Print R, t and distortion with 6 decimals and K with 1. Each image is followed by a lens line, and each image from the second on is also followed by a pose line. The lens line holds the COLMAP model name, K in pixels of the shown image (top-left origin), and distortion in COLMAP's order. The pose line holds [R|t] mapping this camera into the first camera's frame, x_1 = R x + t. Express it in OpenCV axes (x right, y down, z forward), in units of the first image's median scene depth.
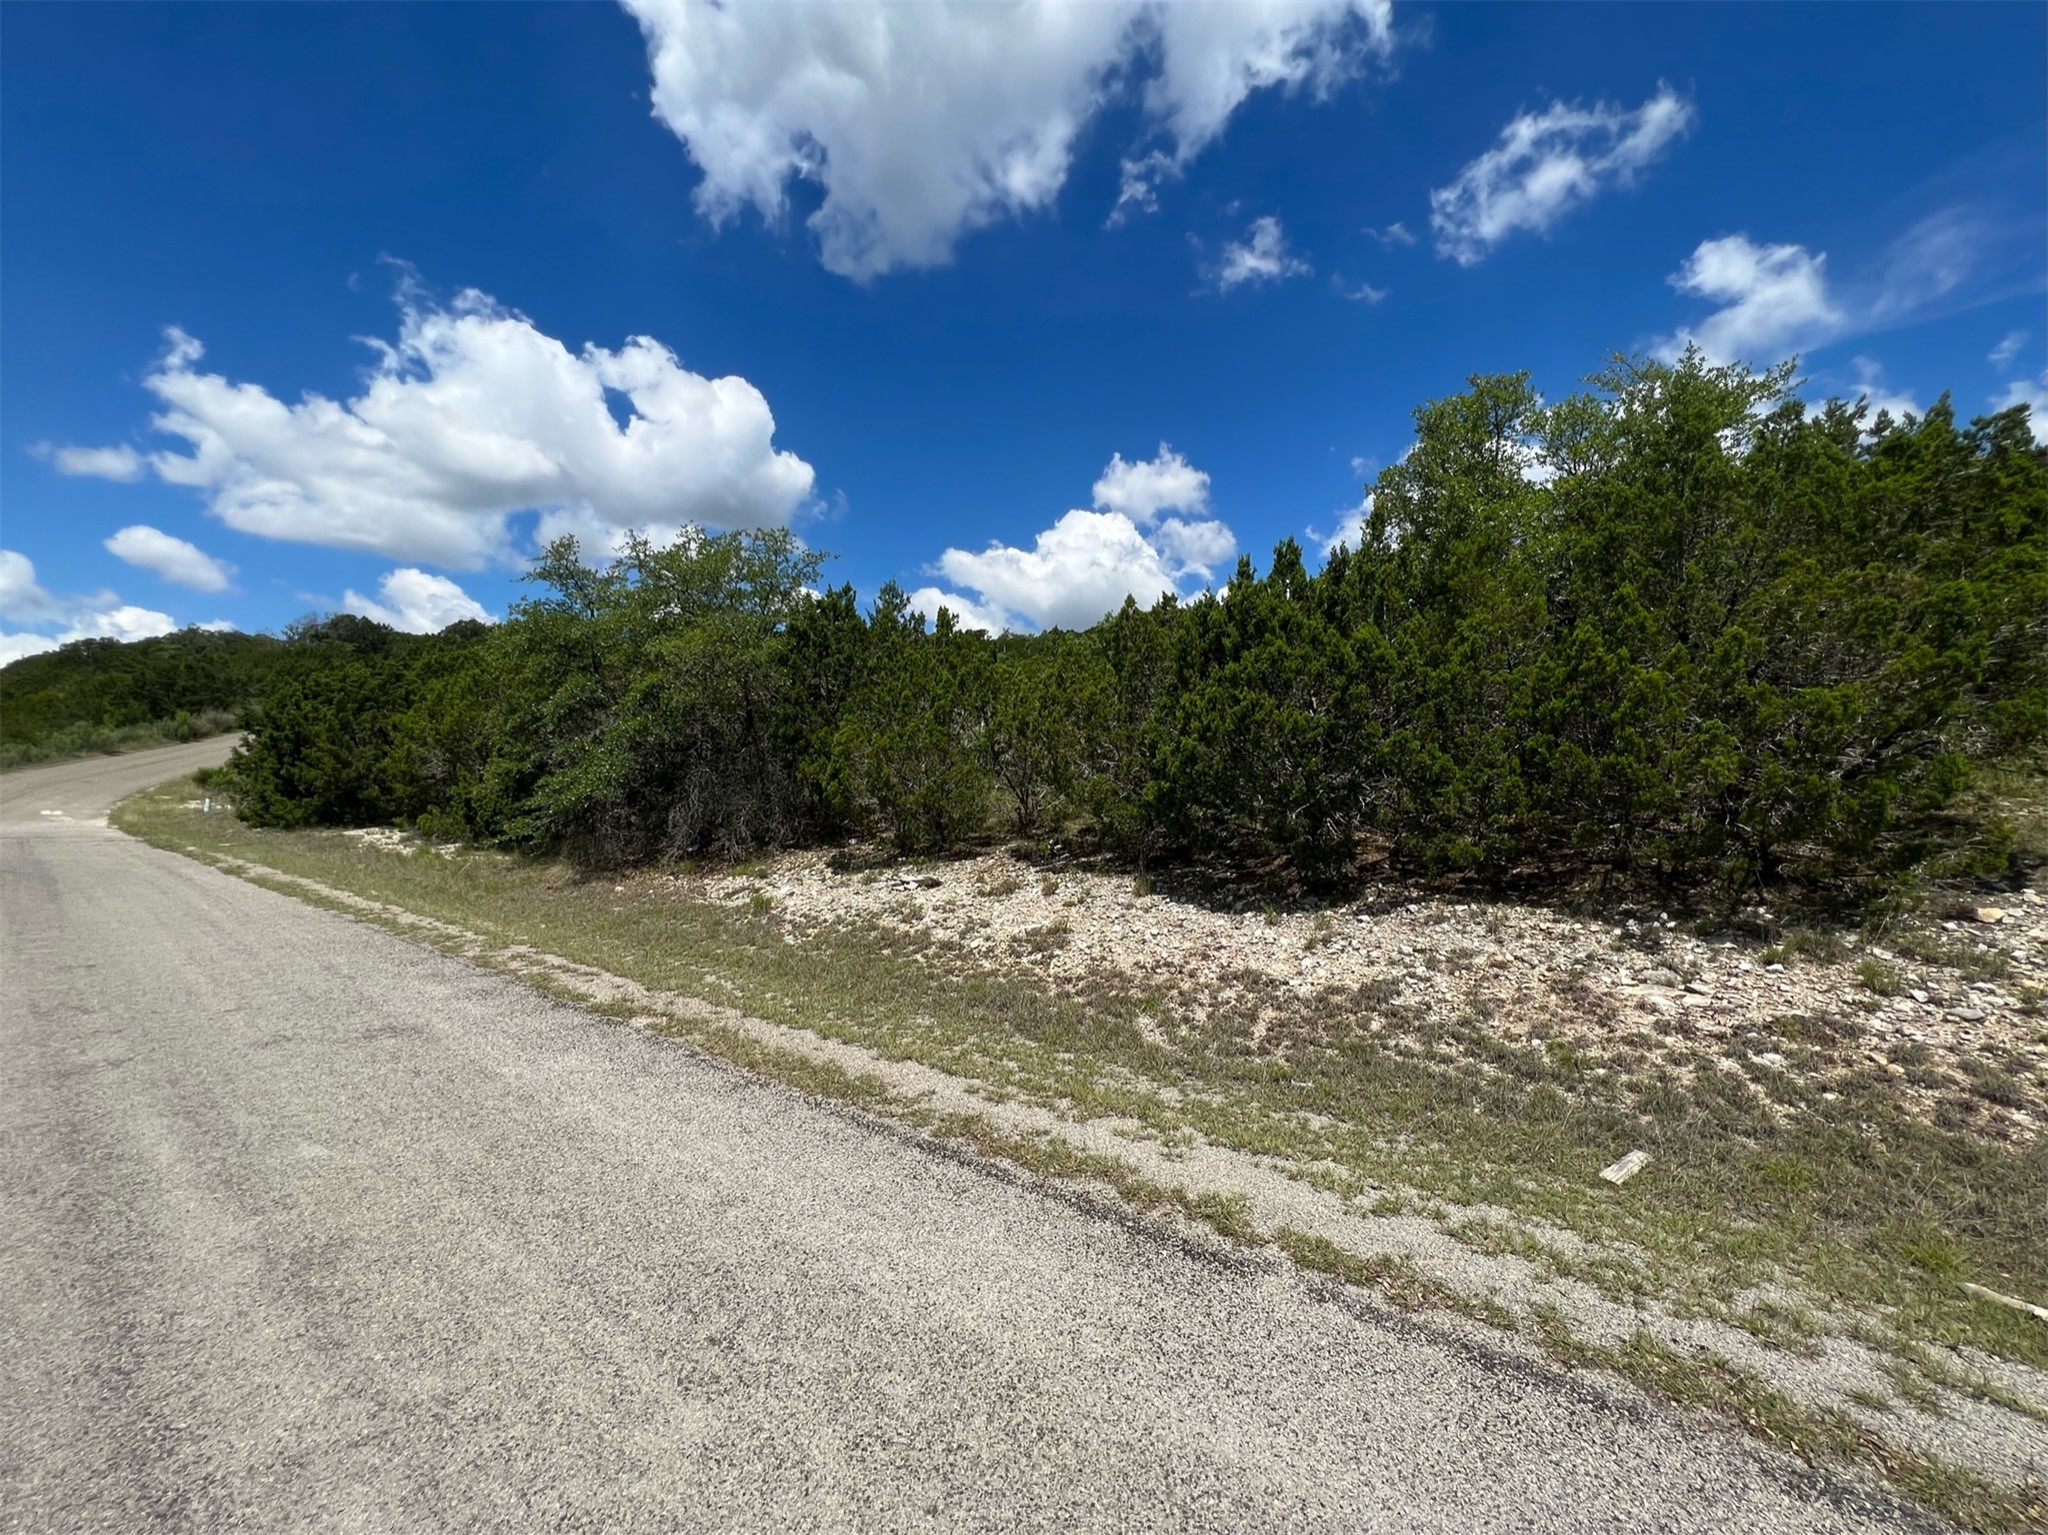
lens RADIAL K [[822.6, 0, 1036.2], [0, 822.6, 767.6], [0, 0, 1]] dist [0.005255, 0.000256]
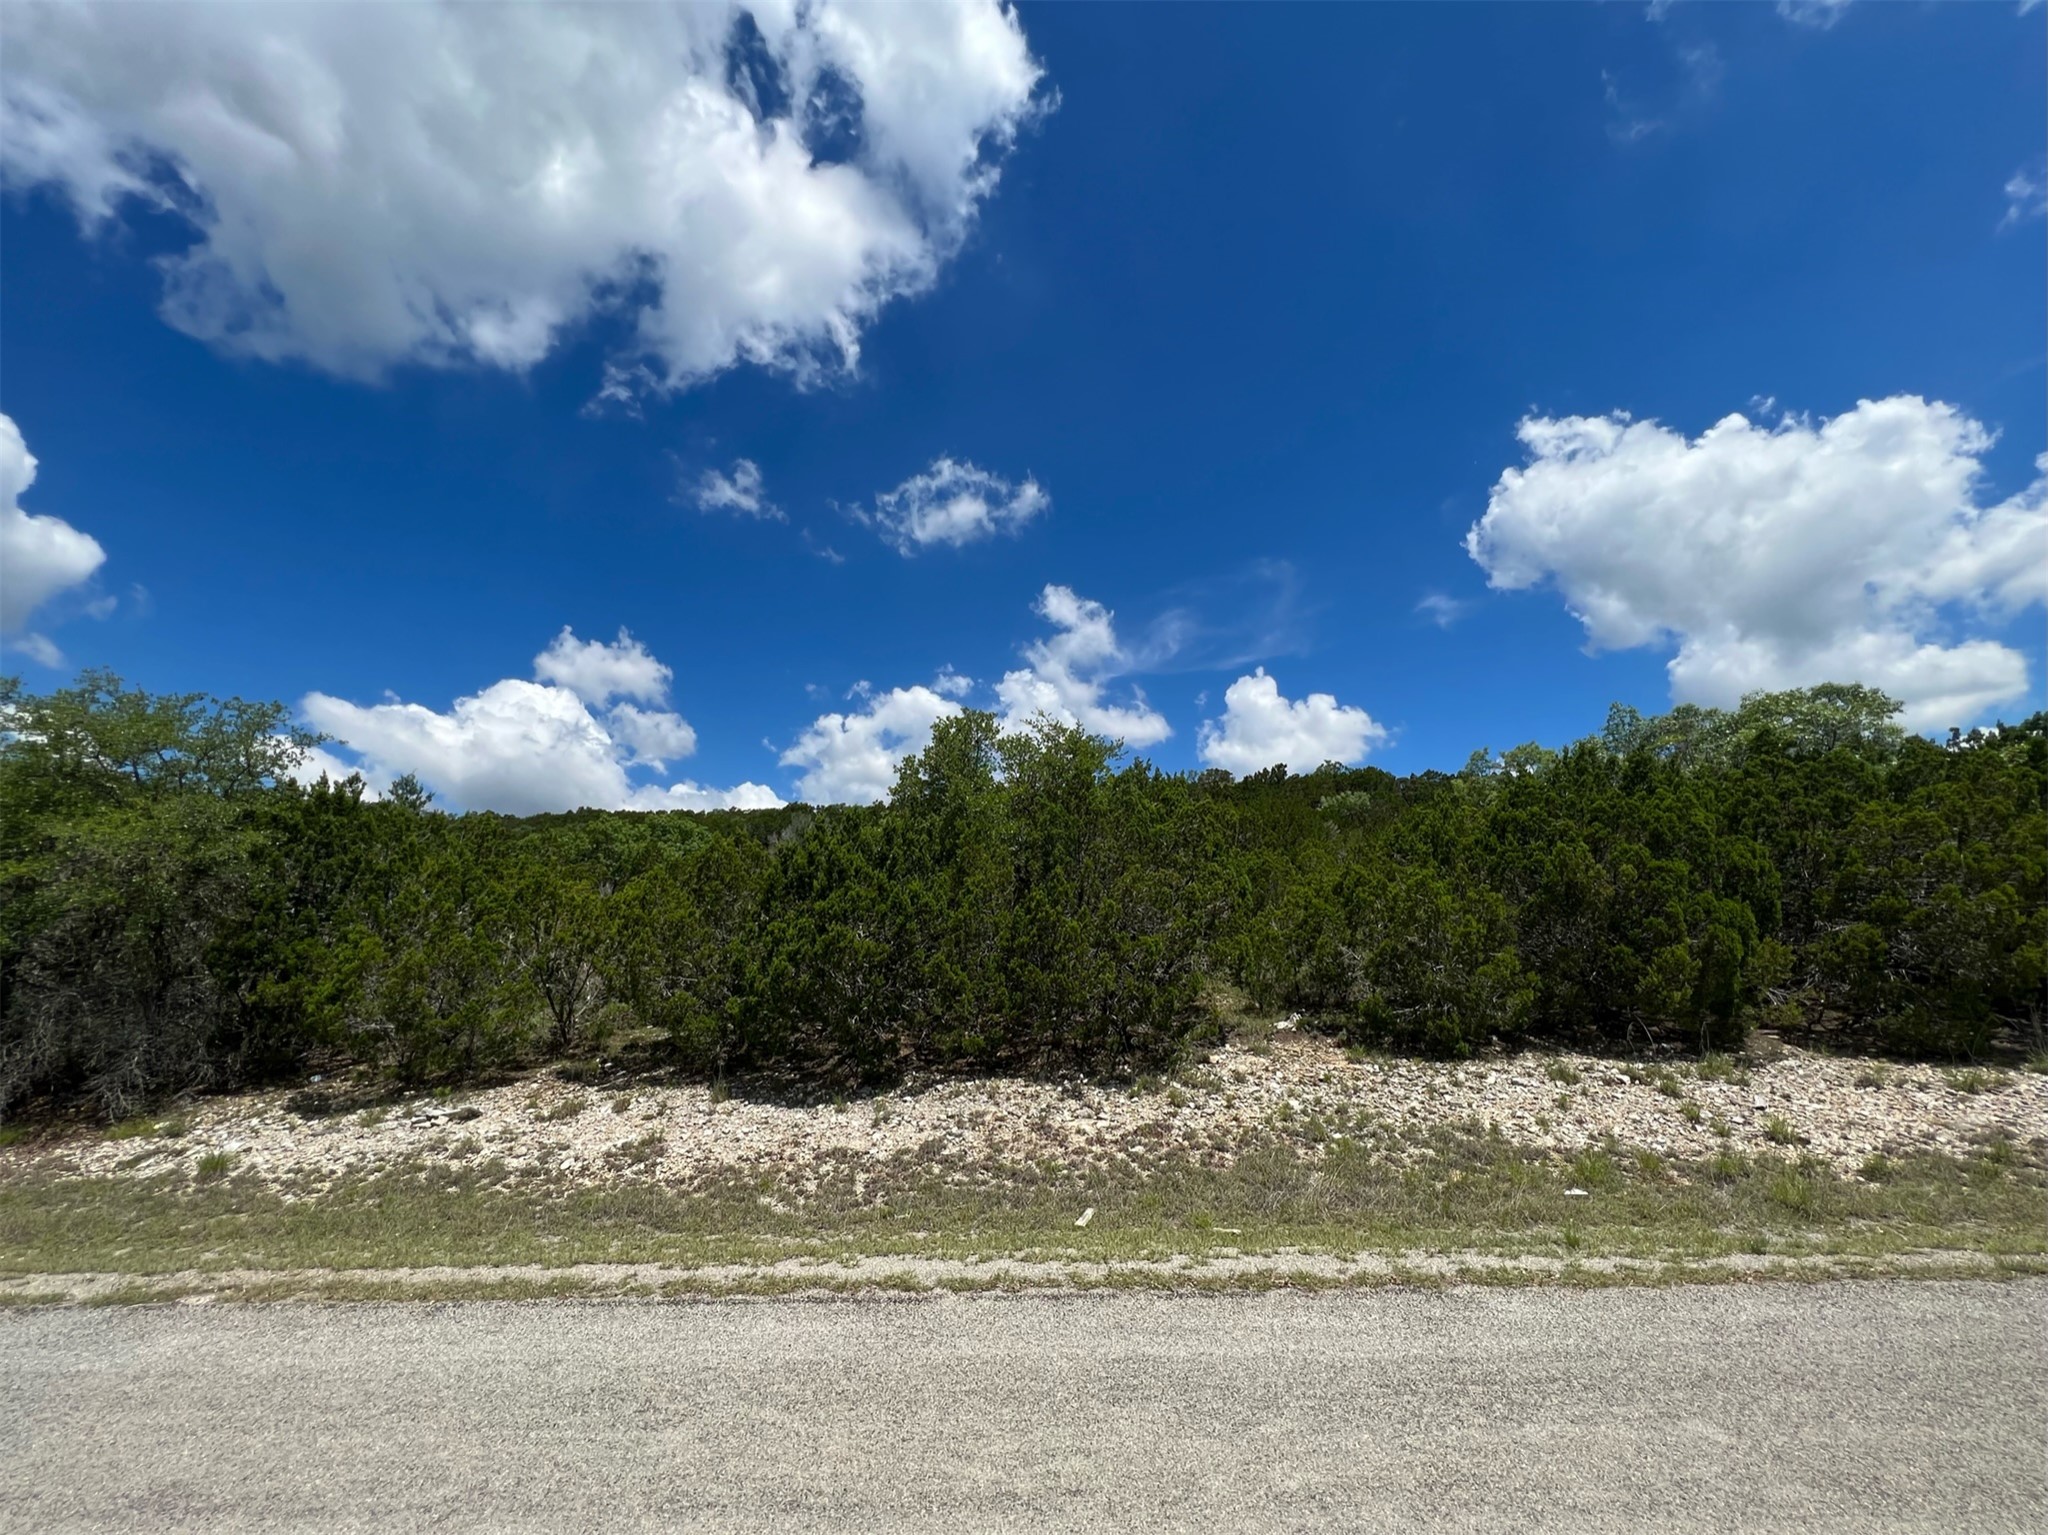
lens RADIAL K [[805.0, 0, 1037.6], [0, 805.0, 753.5], [0, 0, 1]] dist [-0.000069, -0.000277]
pose [[0.798259, 0.150243, 0.583275, -0.321000], [0.009420, 0.965157, -0.261503, -0.018143], [-0.602240, 0.214242, 0.769030, -0.294678]]
